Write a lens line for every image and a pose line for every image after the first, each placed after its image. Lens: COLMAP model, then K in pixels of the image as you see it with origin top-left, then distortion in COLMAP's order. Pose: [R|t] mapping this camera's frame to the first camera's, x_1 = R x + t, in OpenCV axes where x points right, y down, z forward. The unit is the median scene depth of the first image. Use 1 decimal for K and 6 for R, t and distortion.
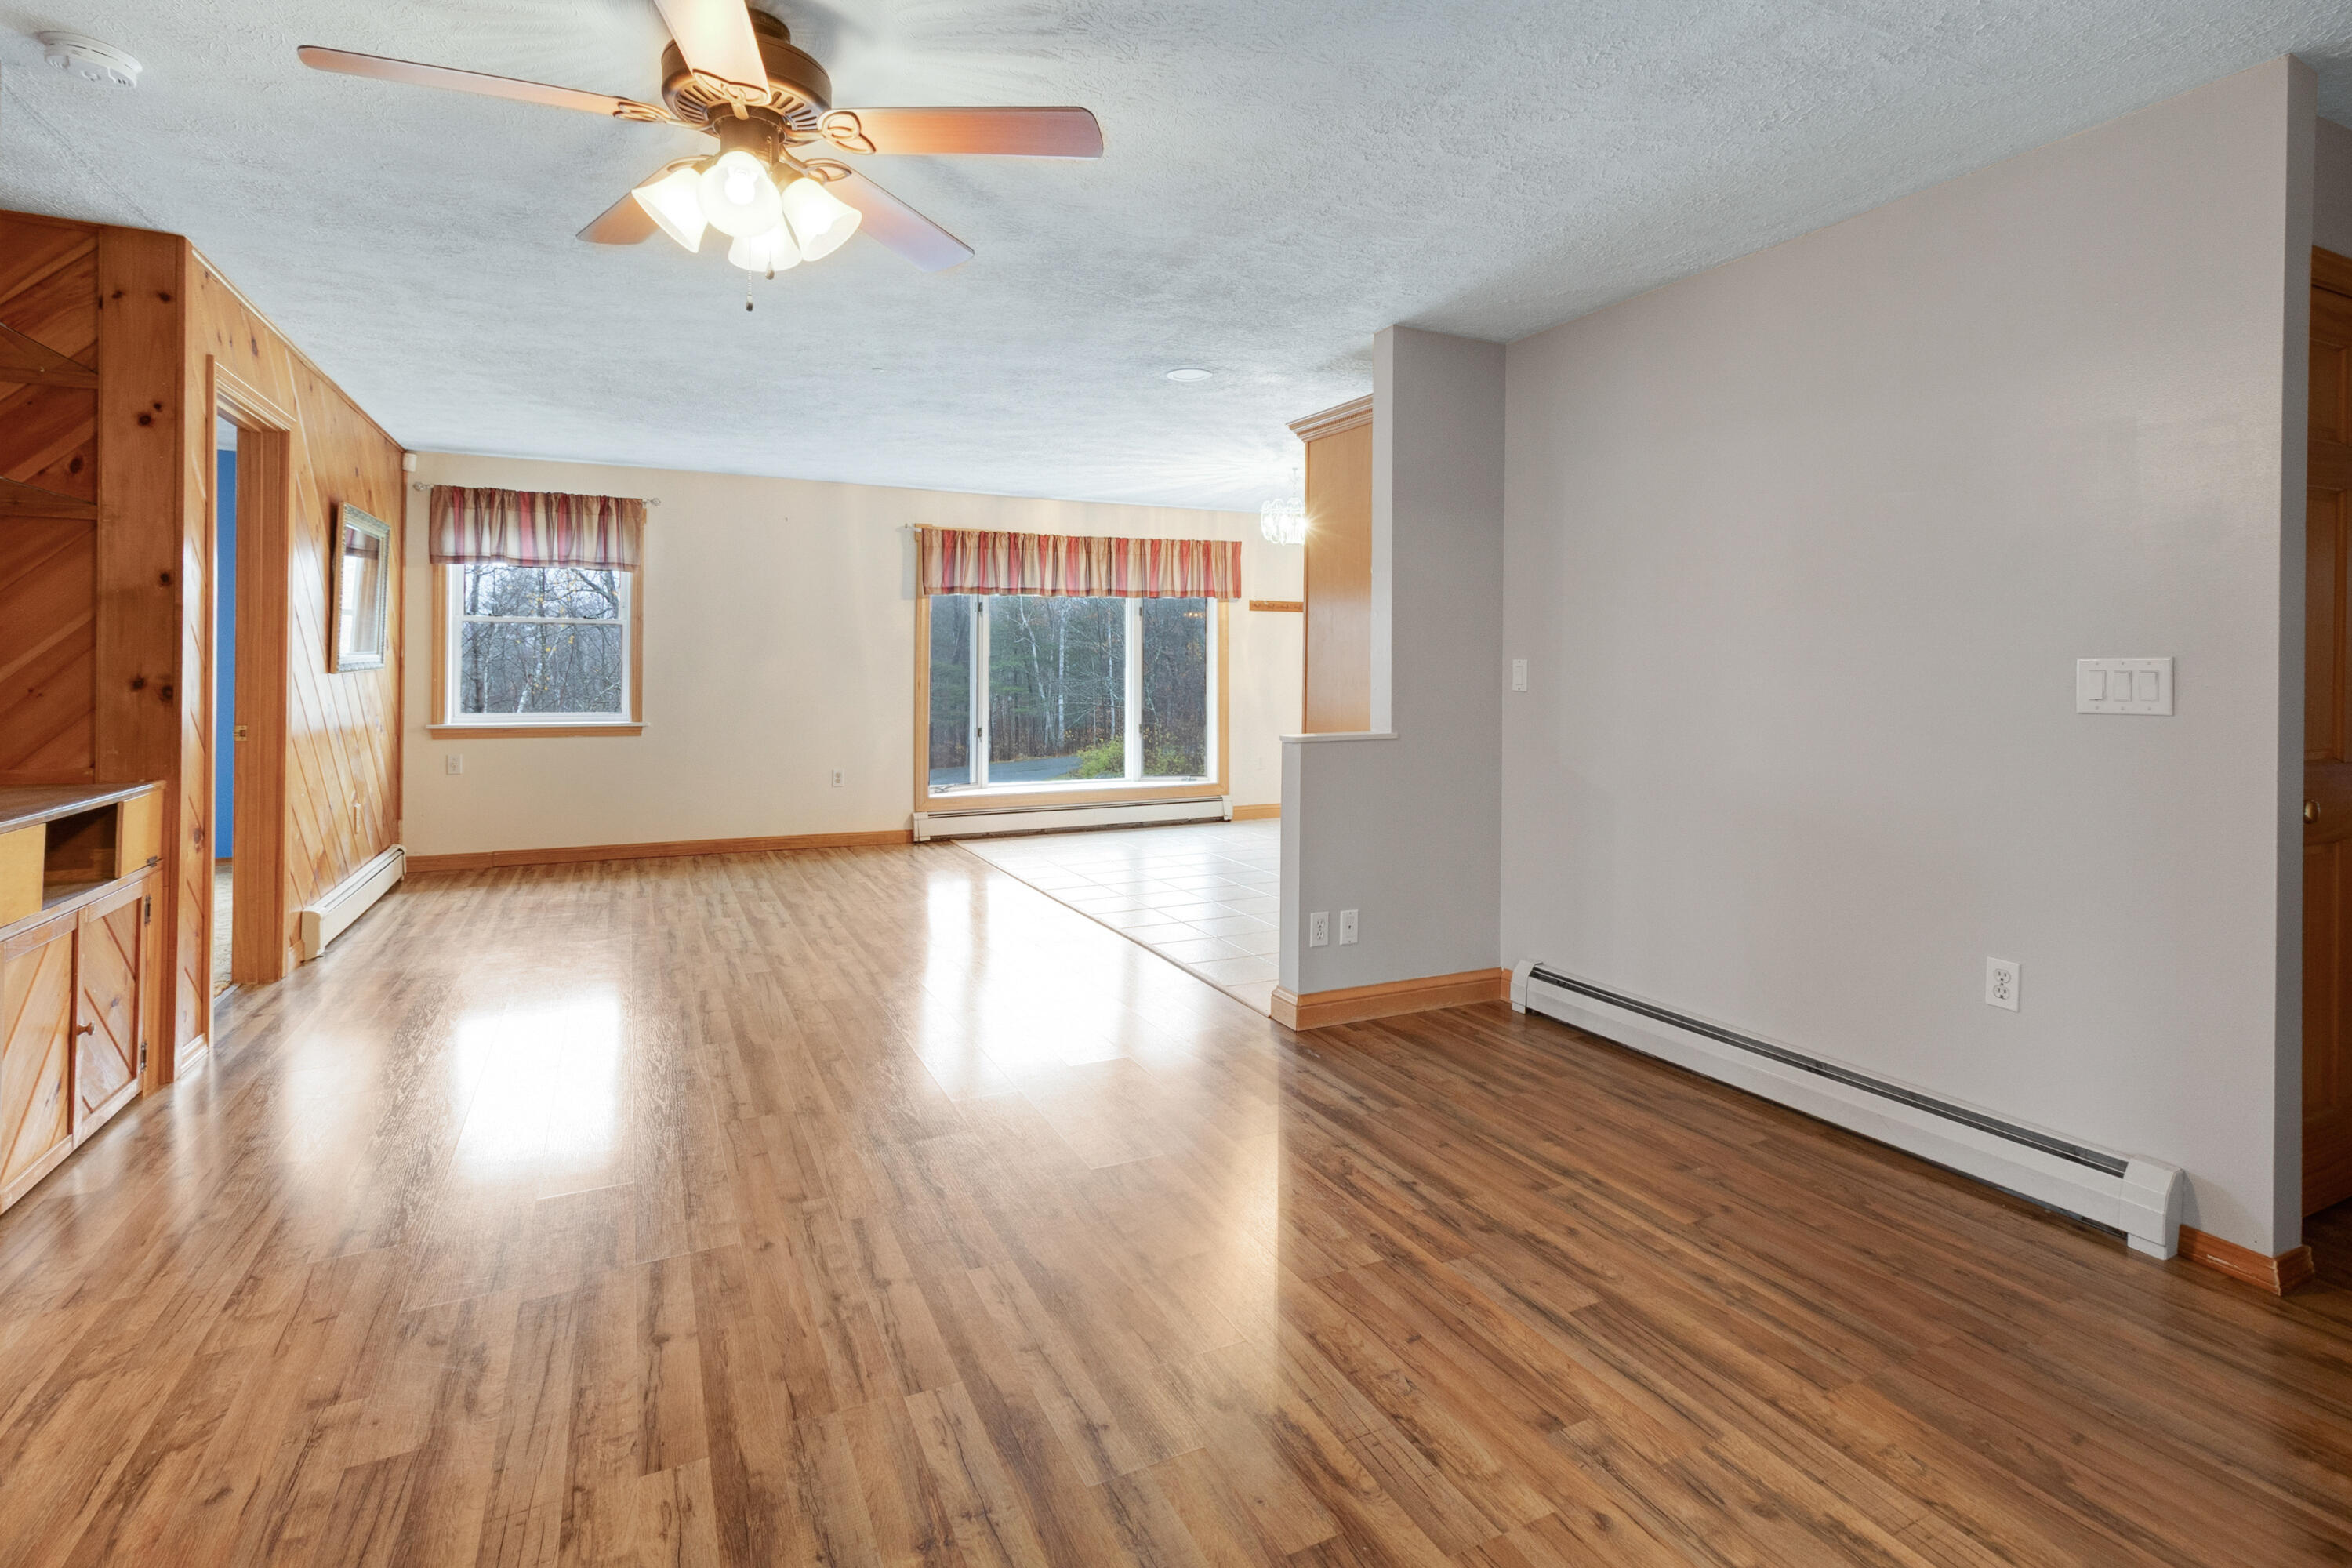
lens RADIAL K [[1110.4, 0, 1181.8], [0, 1110.4, 659.2], [0, 0, 1]] dist [0.000593, -0.000137]
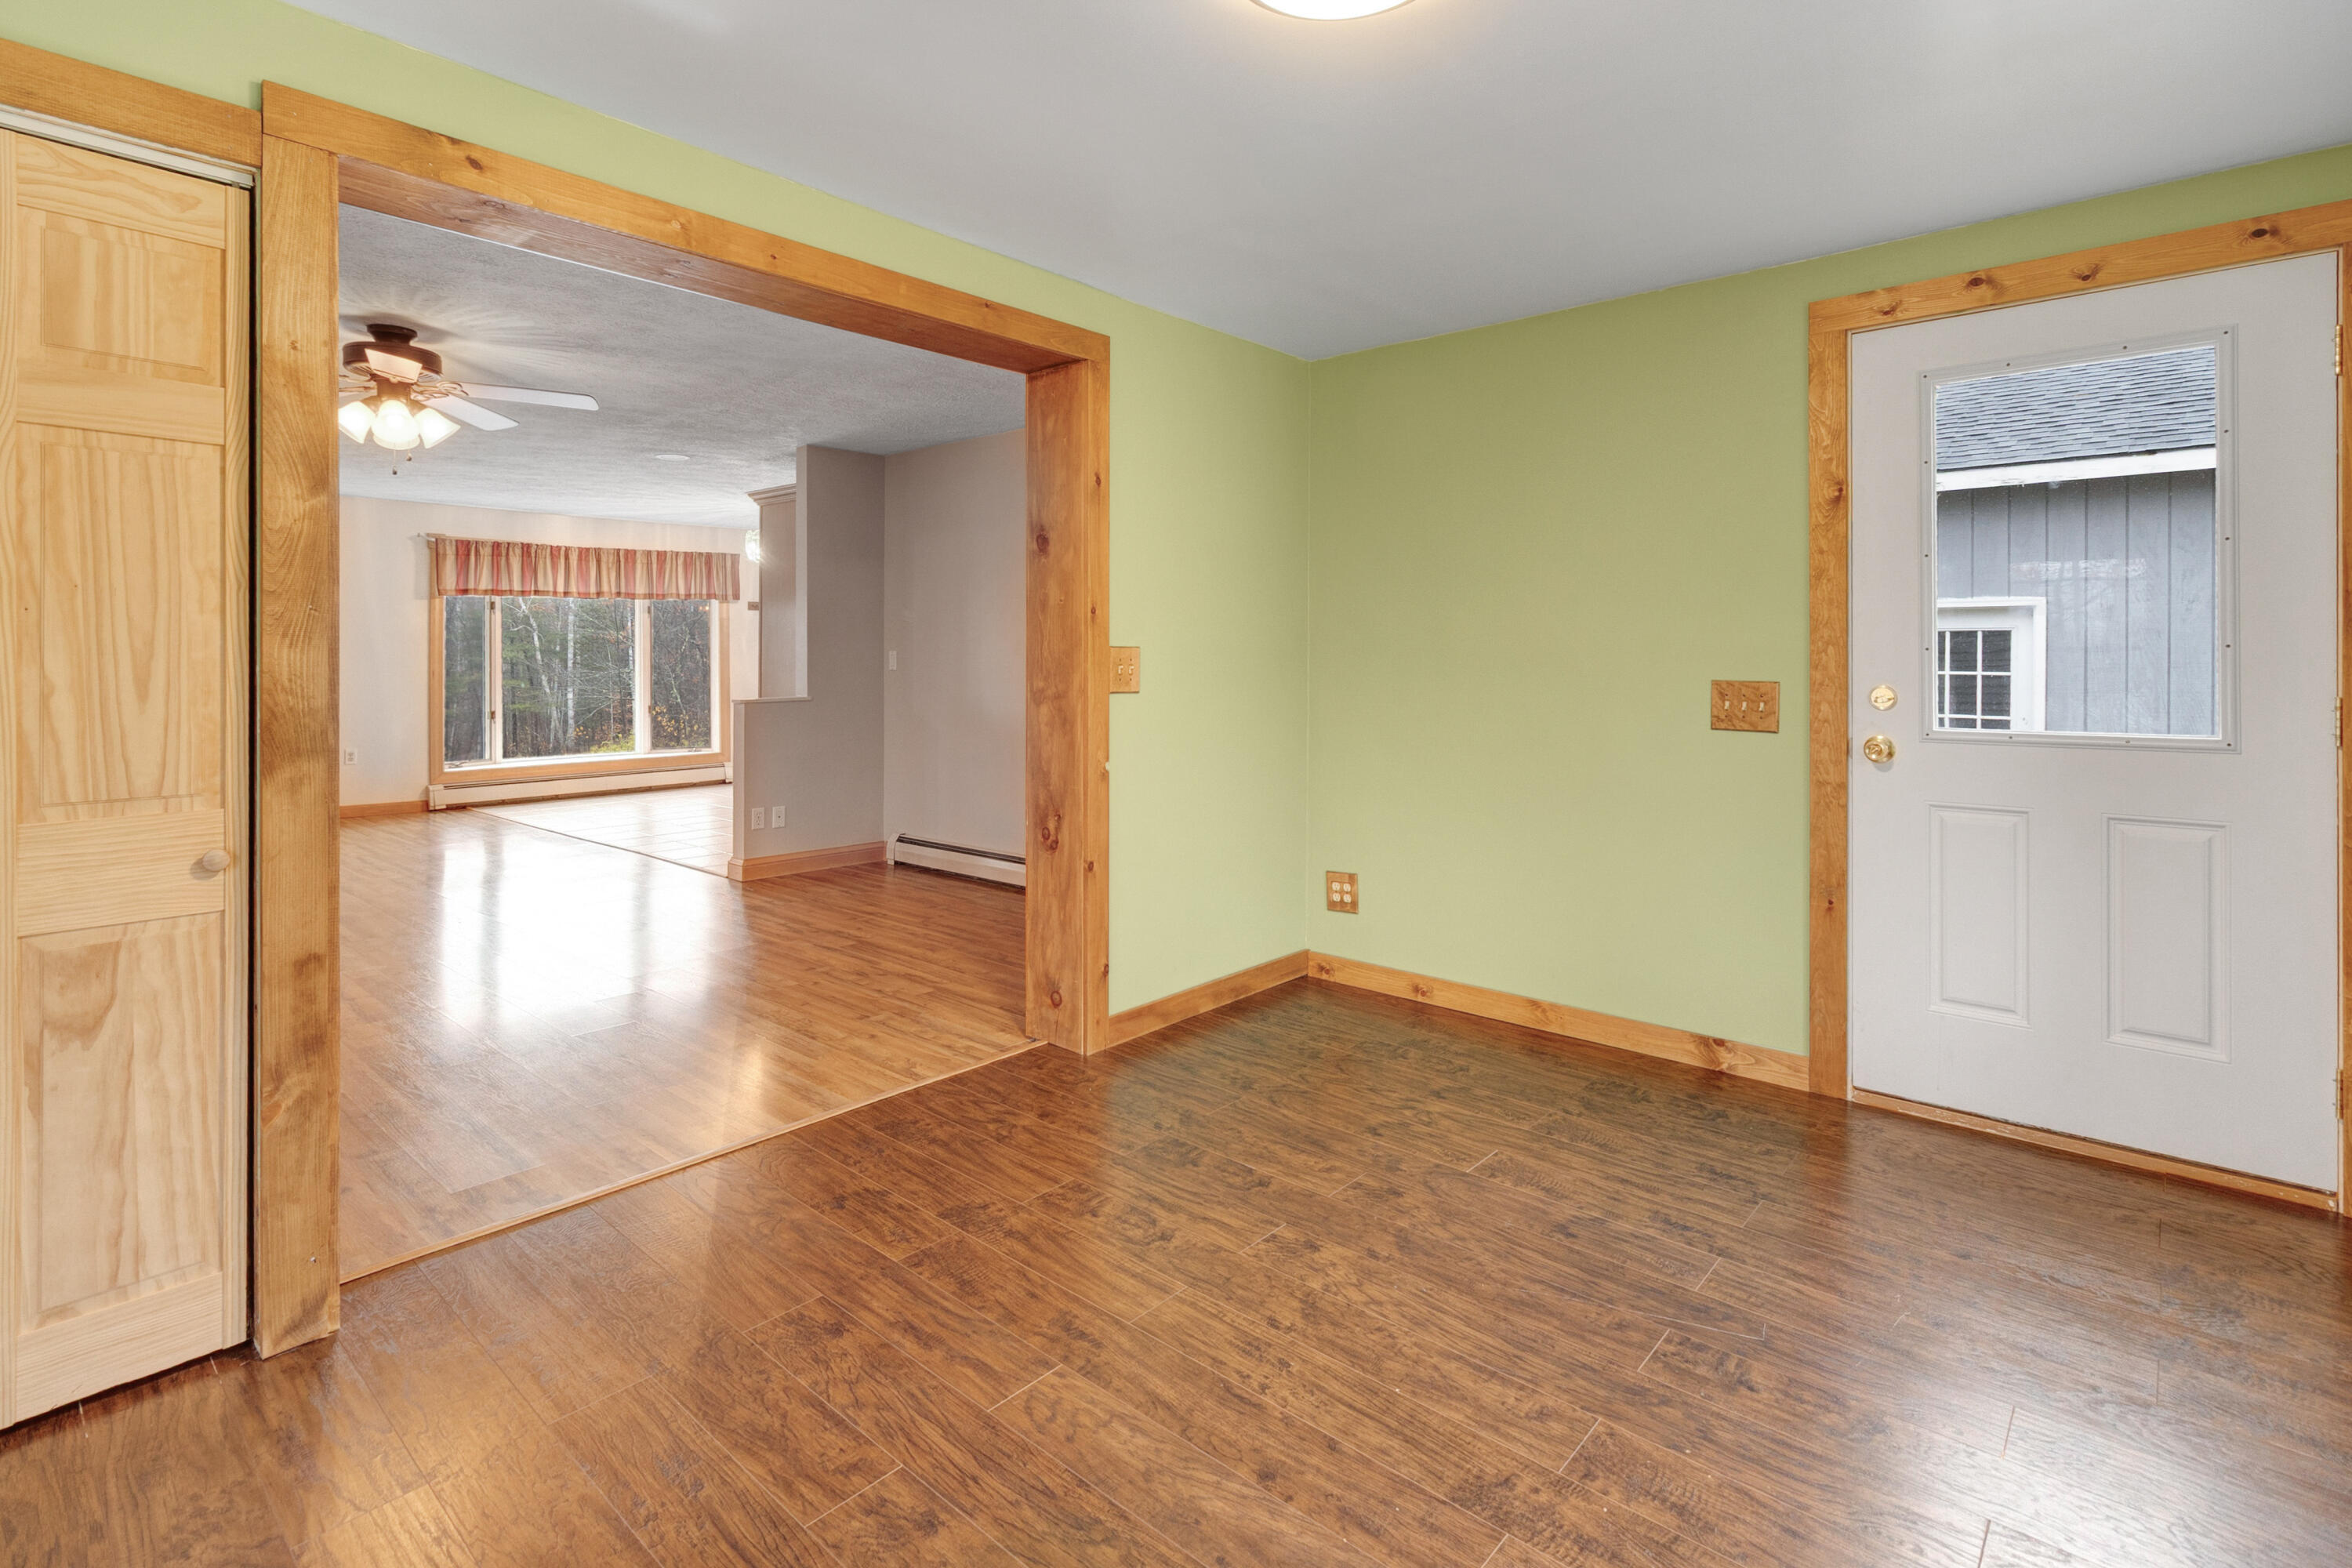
lens RADIAL K [[1110.4, 0, 1181.8], [0, 1110.4, 659.2], [0, 0, 1]] dist [0.000593, -0.000137]
pose [[0.922728, -0.006292, 0.385401, 0.034695], [0.002402, 0.999941, 0.010573, -0.002232], [-0.385445, -0.008831, 0.922688, -0.354633]]
